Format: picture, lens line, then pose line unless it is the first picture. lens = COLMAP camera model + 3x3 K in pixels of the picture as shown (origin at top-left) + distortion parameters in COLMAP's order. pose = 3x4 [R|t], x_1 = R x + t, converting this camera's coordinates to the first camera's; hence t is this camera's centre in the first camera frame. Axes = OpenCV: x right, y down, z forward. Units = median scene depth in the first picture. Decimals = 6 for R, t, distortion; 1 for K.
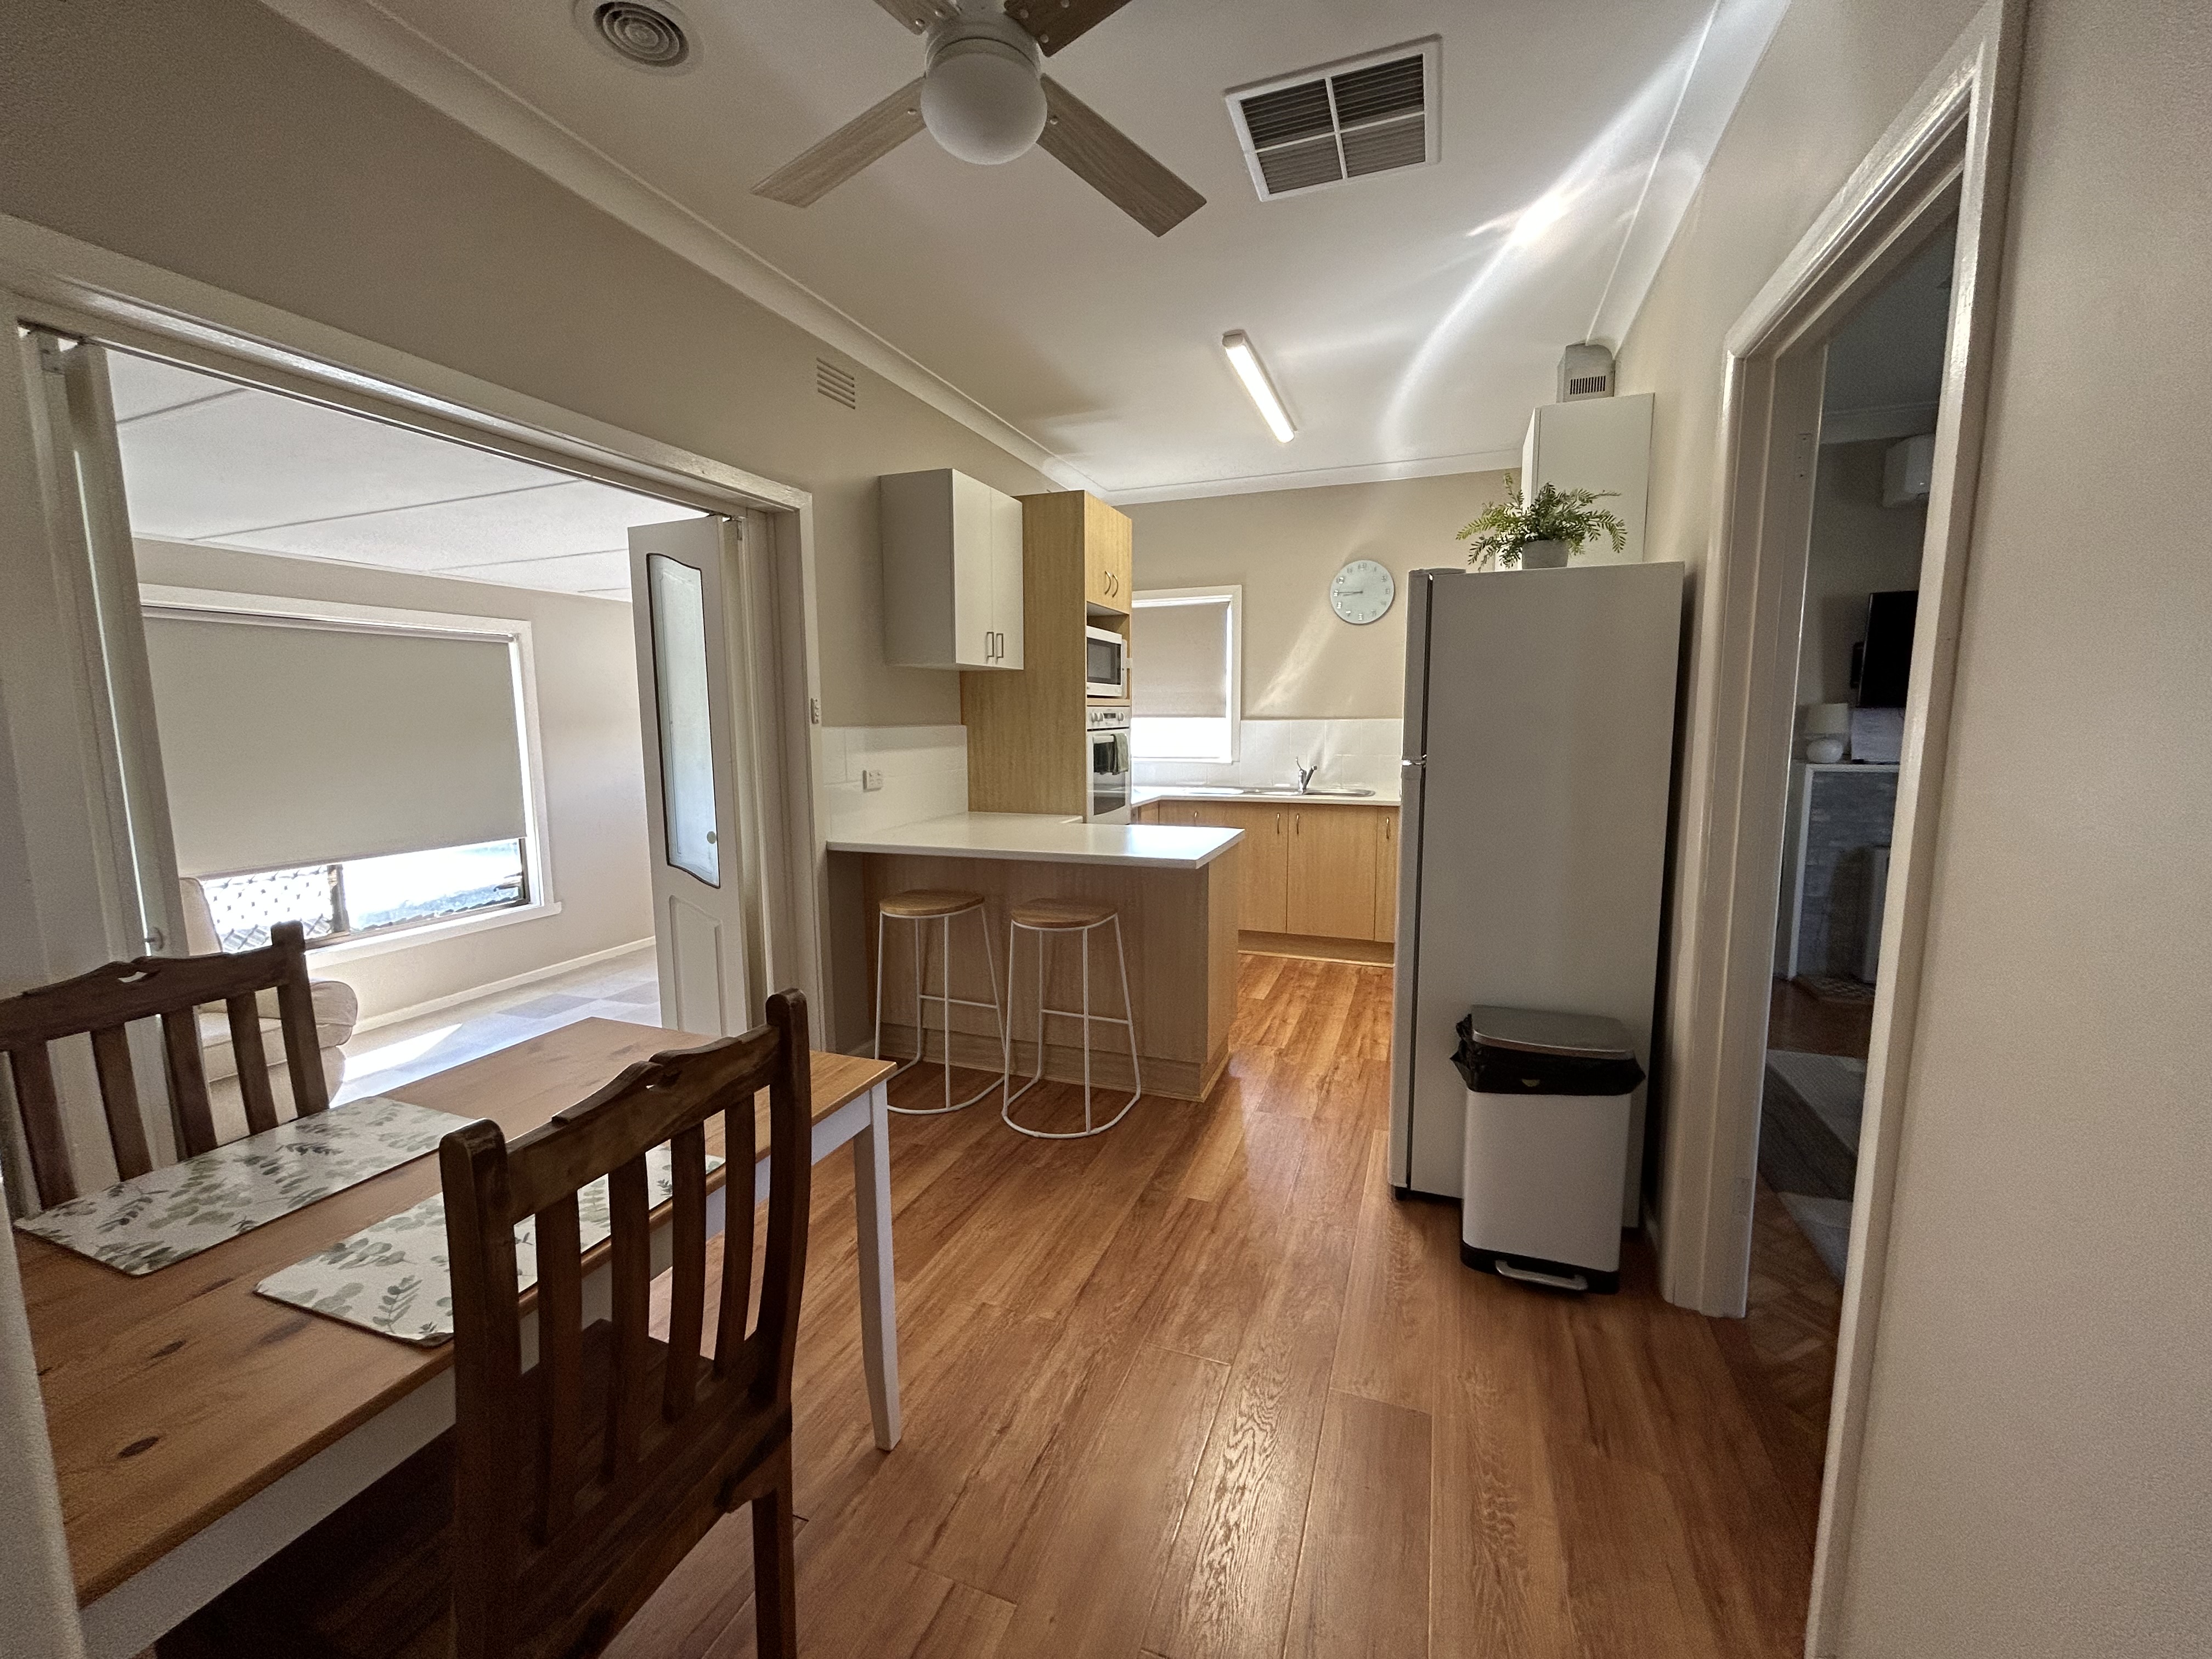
lens RADIAL K [[889.4, 0, 1101.6], [0, 889.4, 827.8], [0, 0, 1]] dist [-0.001584, -0.000379]
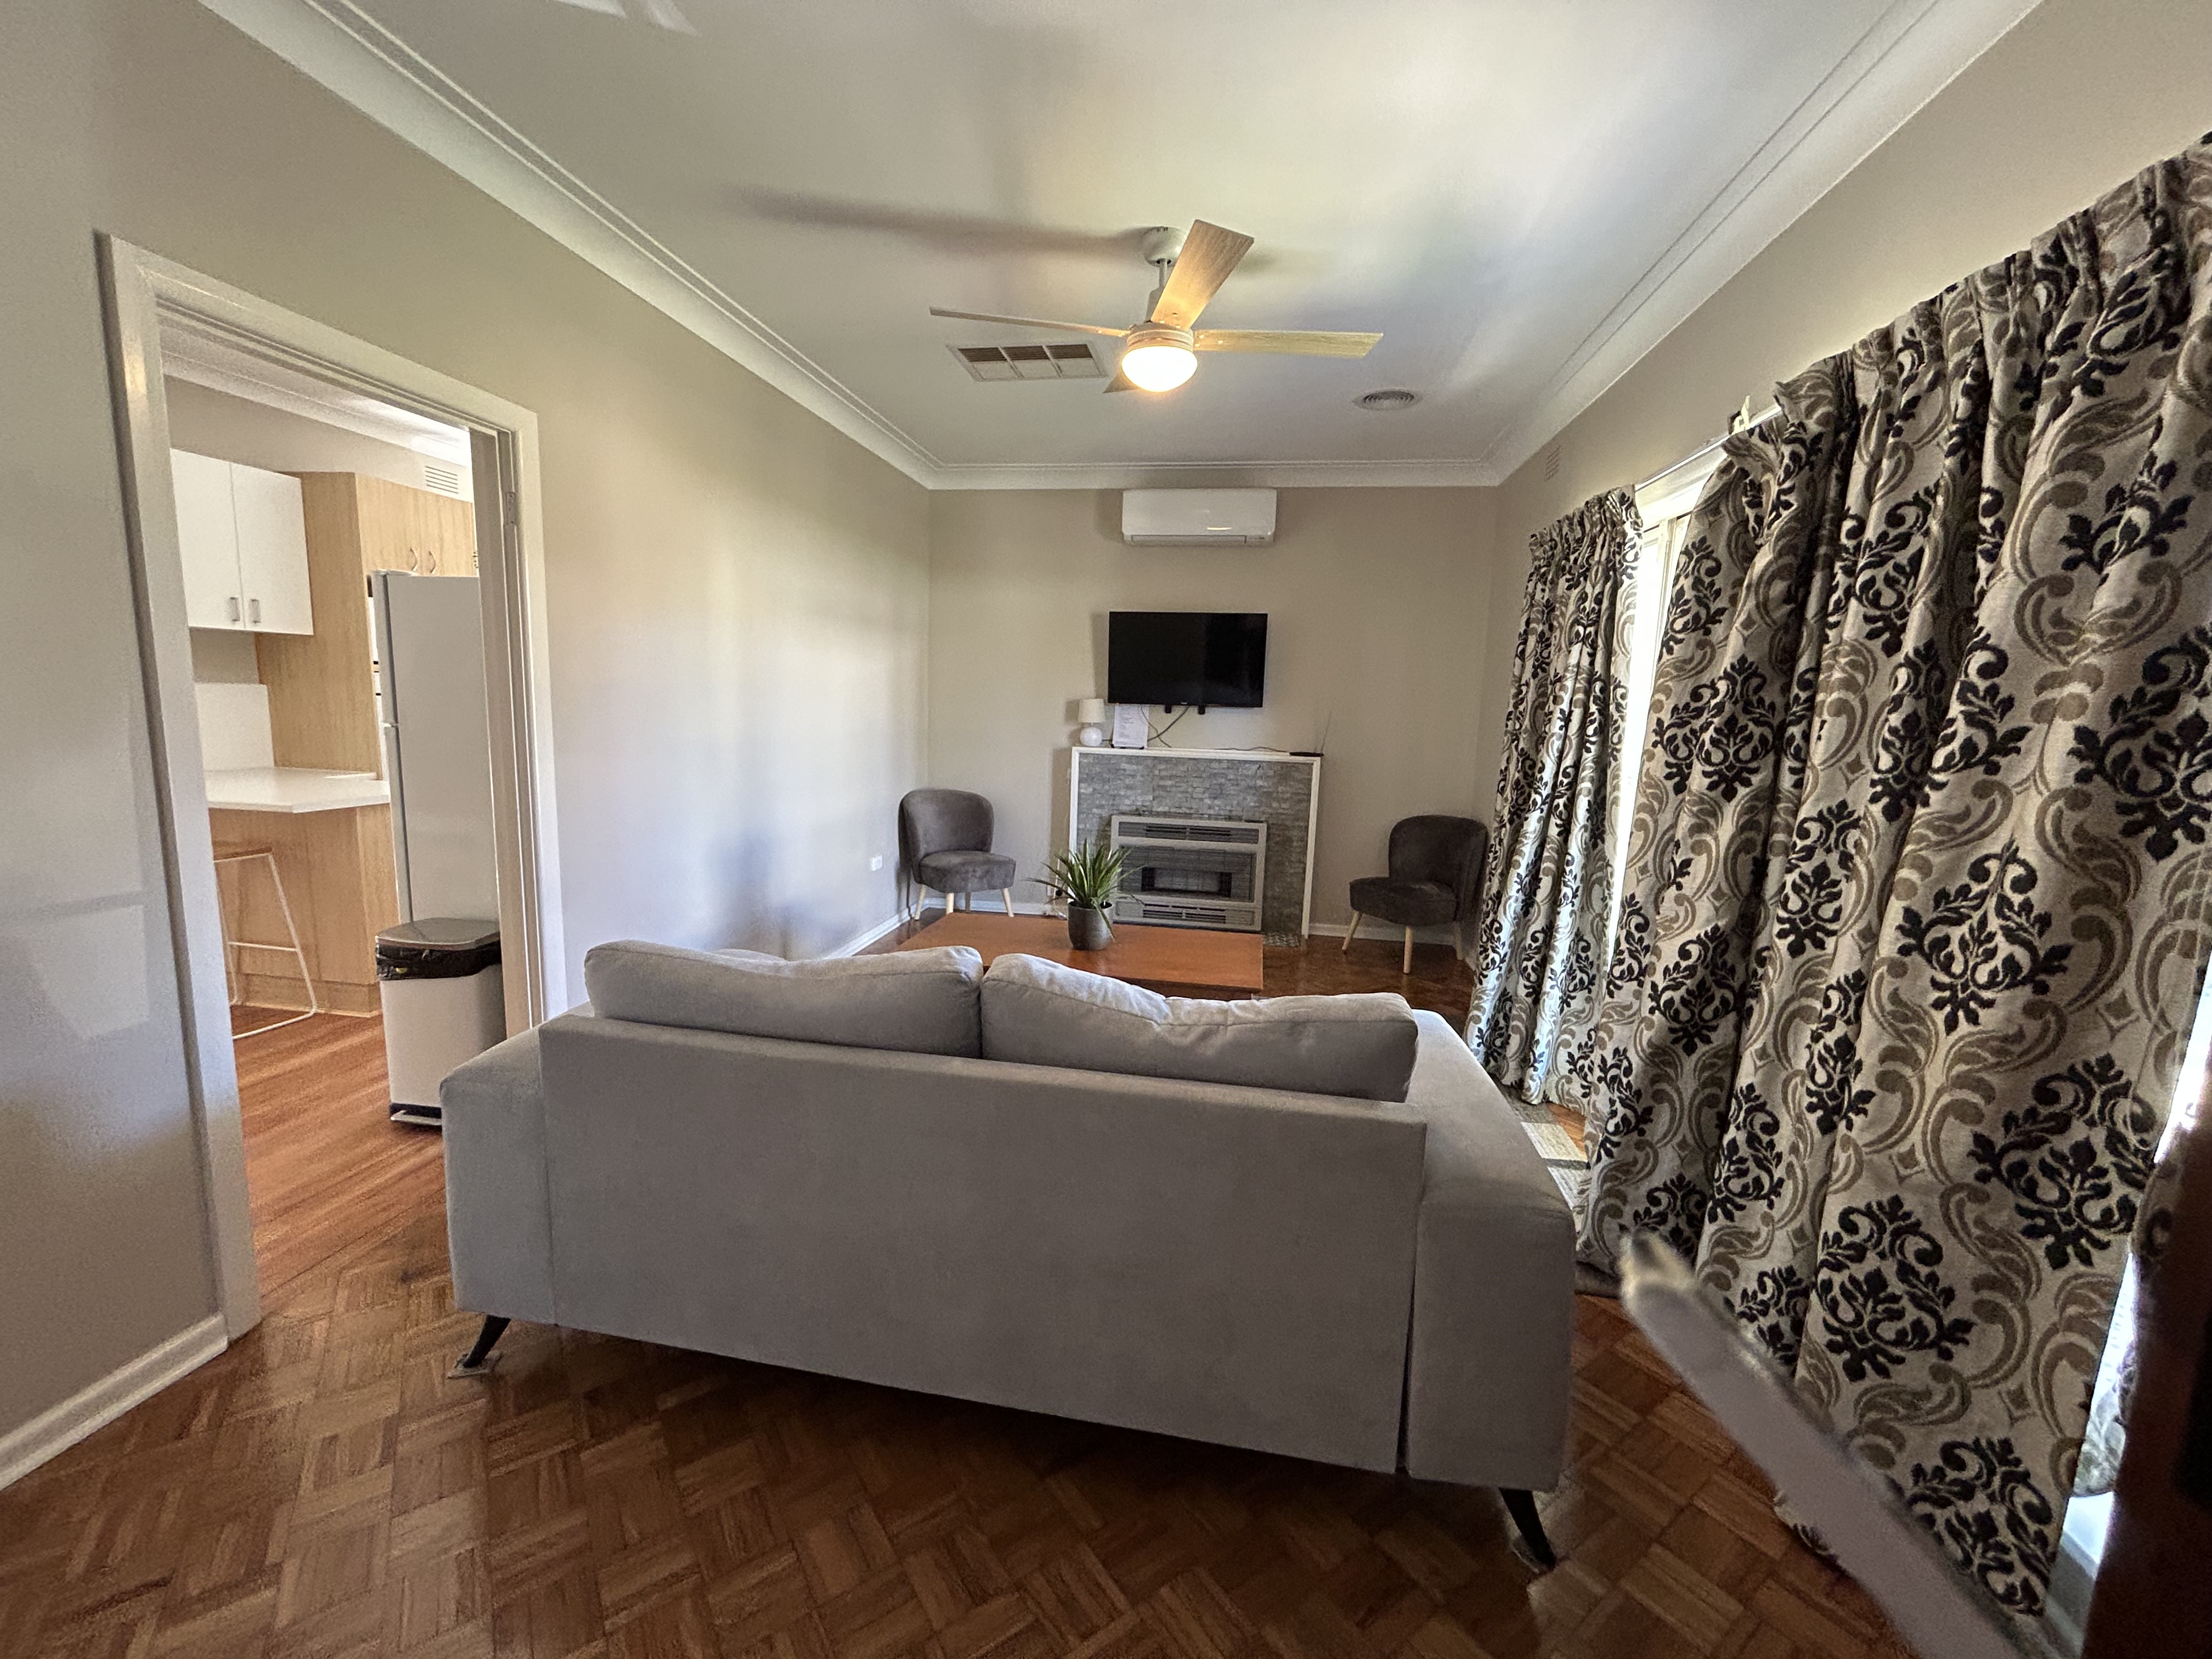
lens RADIAL K [[892.6, 0, 1101.5], [0, 892.6, 827.8], [0, 0, 1]] dist [-0.001485, -0.000108]
pose [[0.979003, 0.011829, 0.203504, 1.215285], [-0.015905, 0.999704, 0.018405, 0.038335], [-0.203226, -0.021256, 0.978901, -0.485871]]
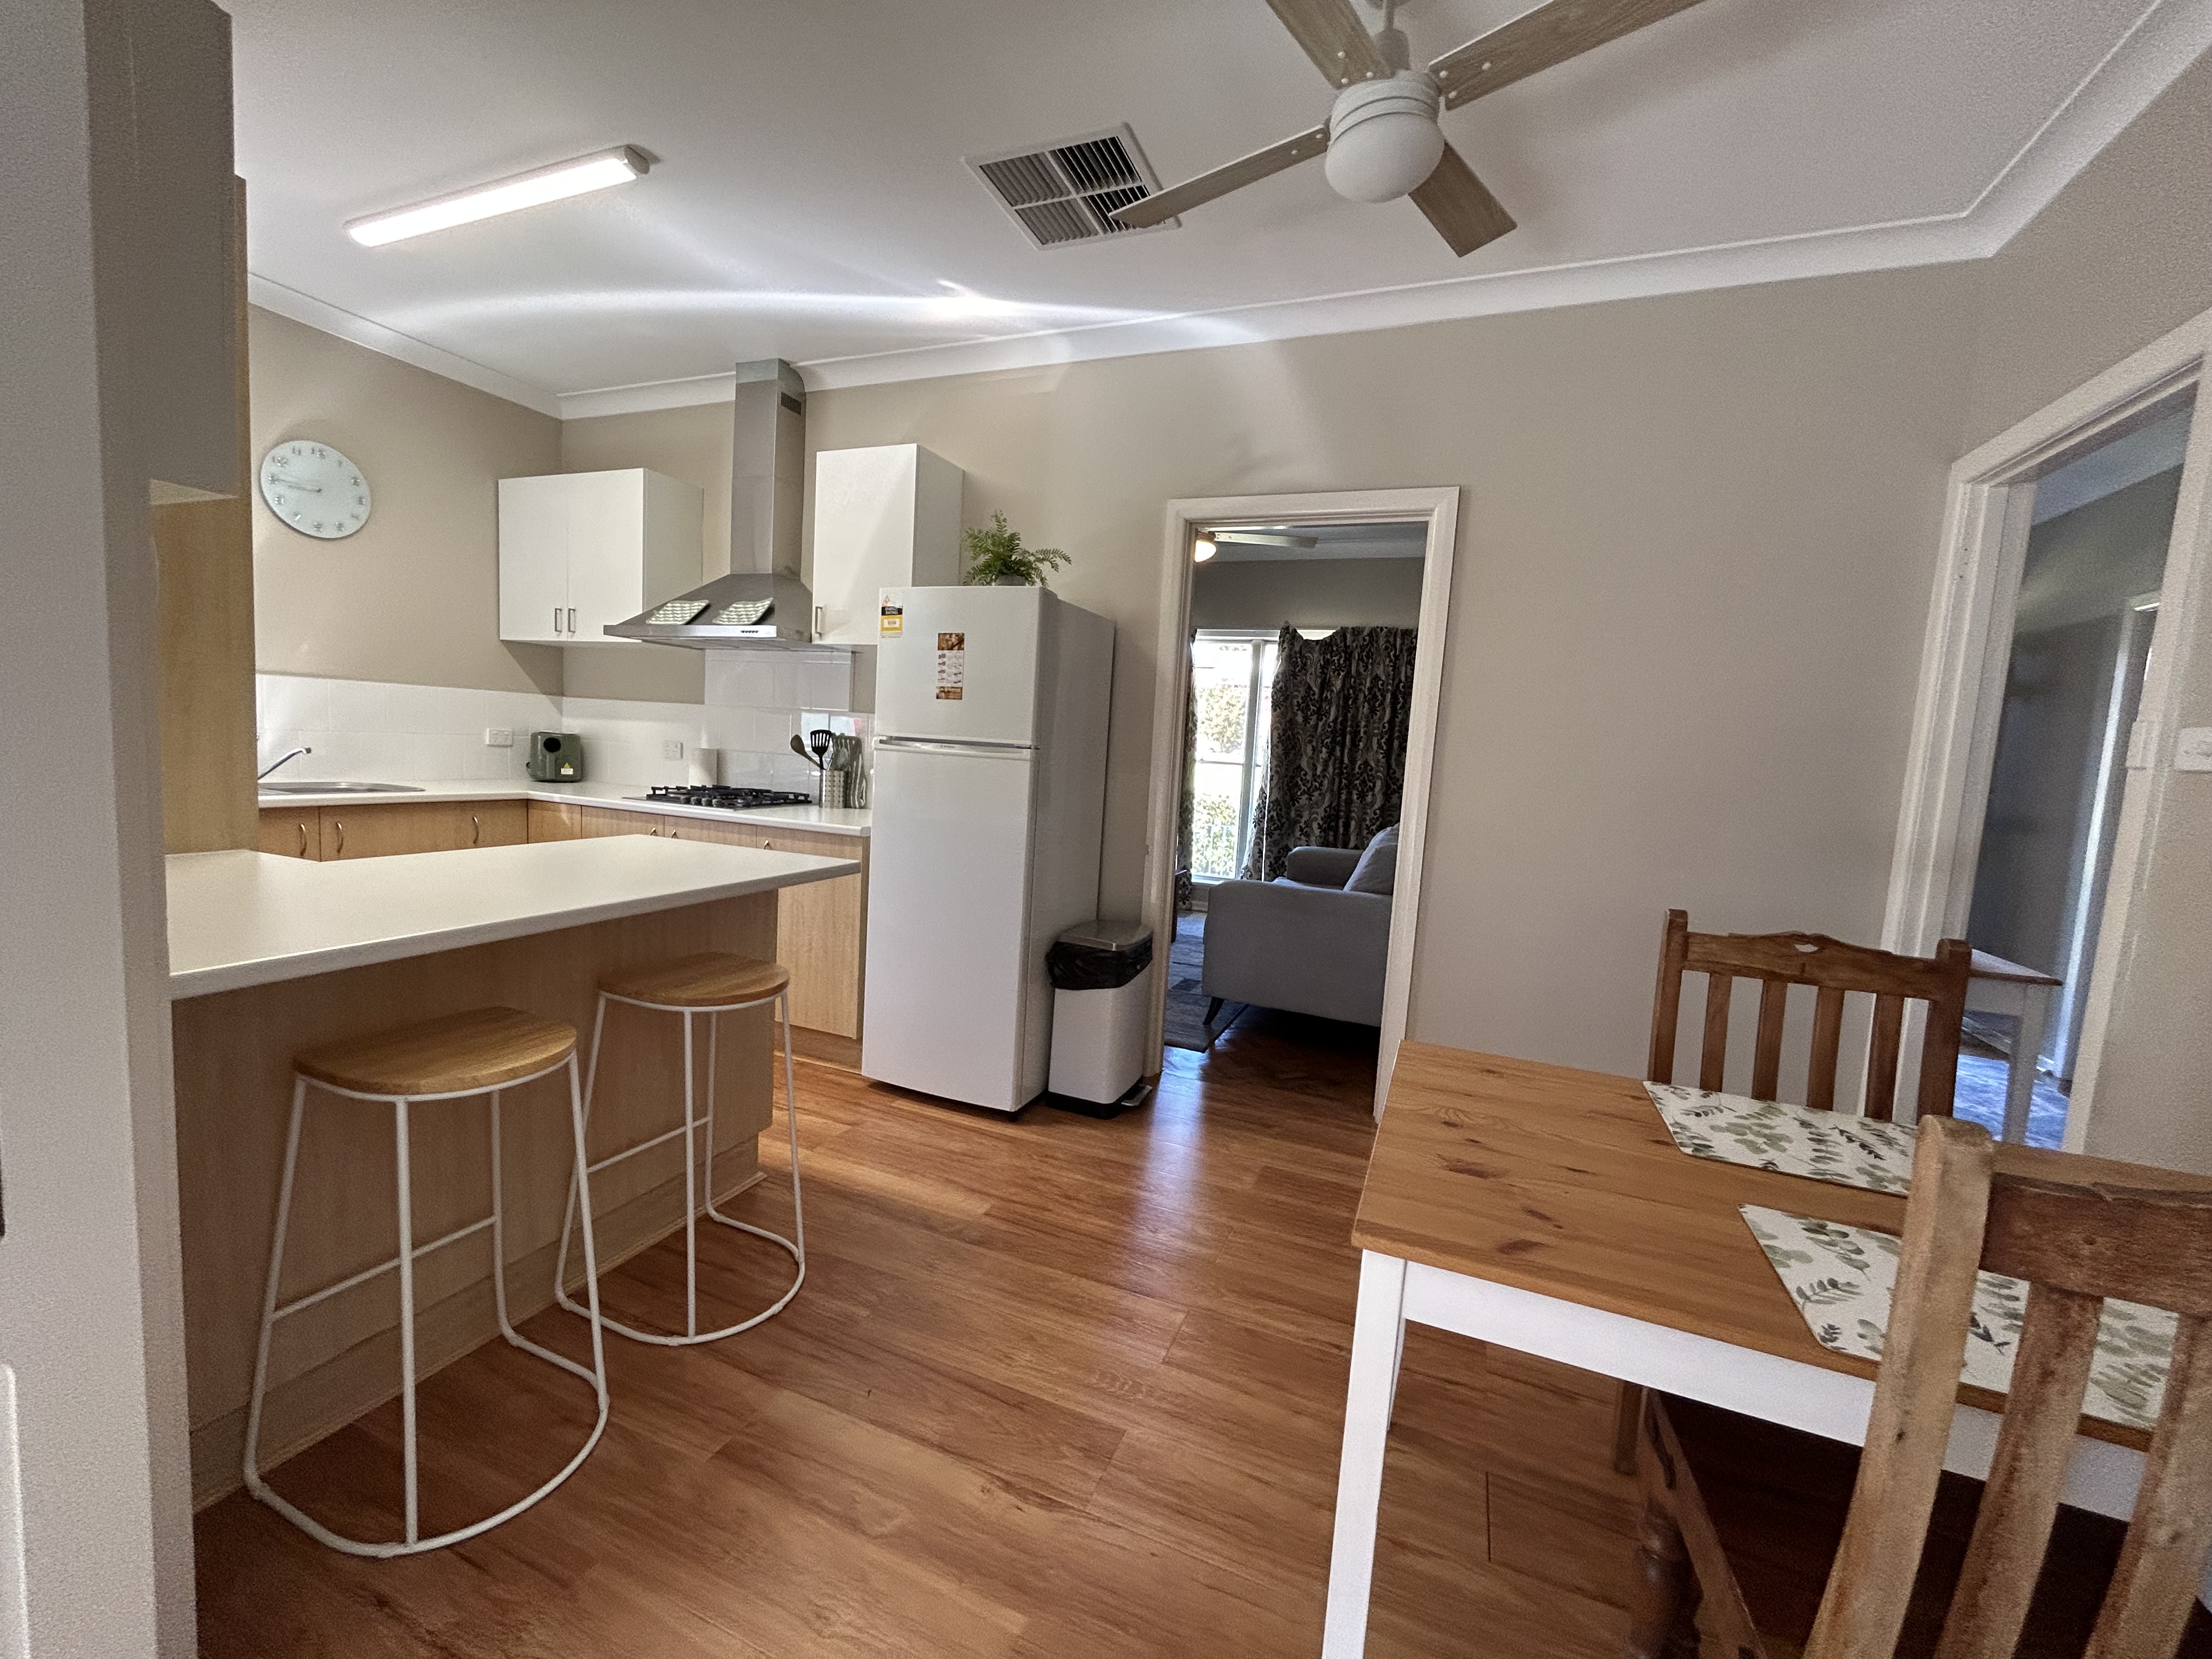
lens RADIAL K [[894.9, 0, 1100.6], [0, 894.9, 827.7], [0, 0, 1]] dist [0.001065, 0.000401]
pose [[0.028981, -0.089264, 0.995586, -0.950887], [0.066820, 0.993950, 0.087172, -0.072815], [-0.997344, 0.063999, 0.034770, 0.975343]]
